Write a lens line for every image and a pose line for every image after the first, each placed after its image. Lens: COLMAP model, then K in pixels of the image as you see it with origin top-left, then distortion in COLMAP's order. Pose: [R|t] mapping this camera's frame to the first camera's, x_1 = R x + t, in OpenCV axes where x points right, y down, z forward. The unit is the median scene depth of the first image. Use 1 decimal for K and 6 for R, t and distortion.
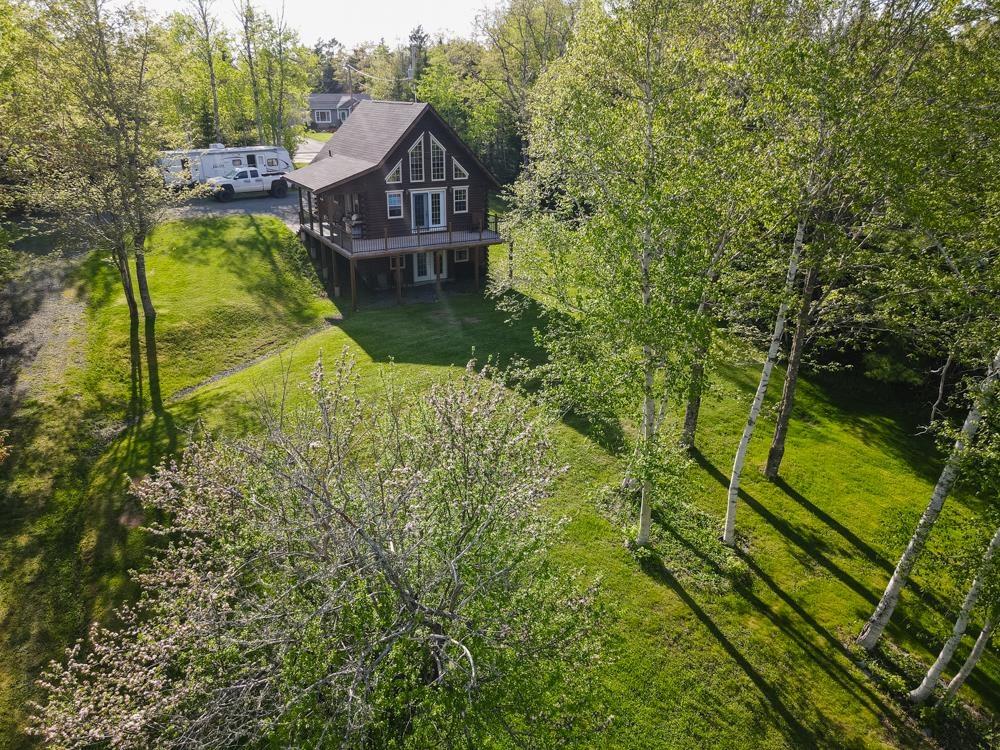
lens RADIAL K [[733.8, 0, 500.0], [0, 733.8, 375.0], [0, 0, 1]] dist [0.034591, -0.005828]
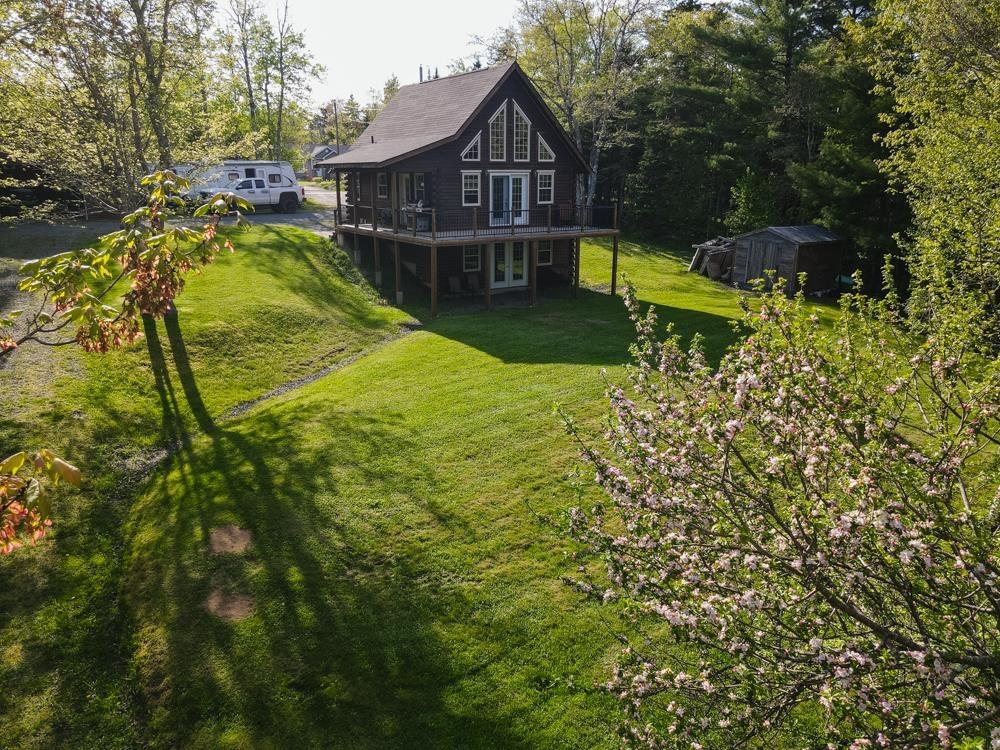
lens RADIAL K [[733.8, 0, 500.0], [0, 733.8, 375.0], [0, 0, 1]] dist [0.034591, -0.005828]
pose [[0.996747, -0.023893, 0.076971, -0.200562], [0.031670, 0.994334, -0.101469, 0.054936], [-0.074111, 0.103577, 0.991857, 0.265634]]
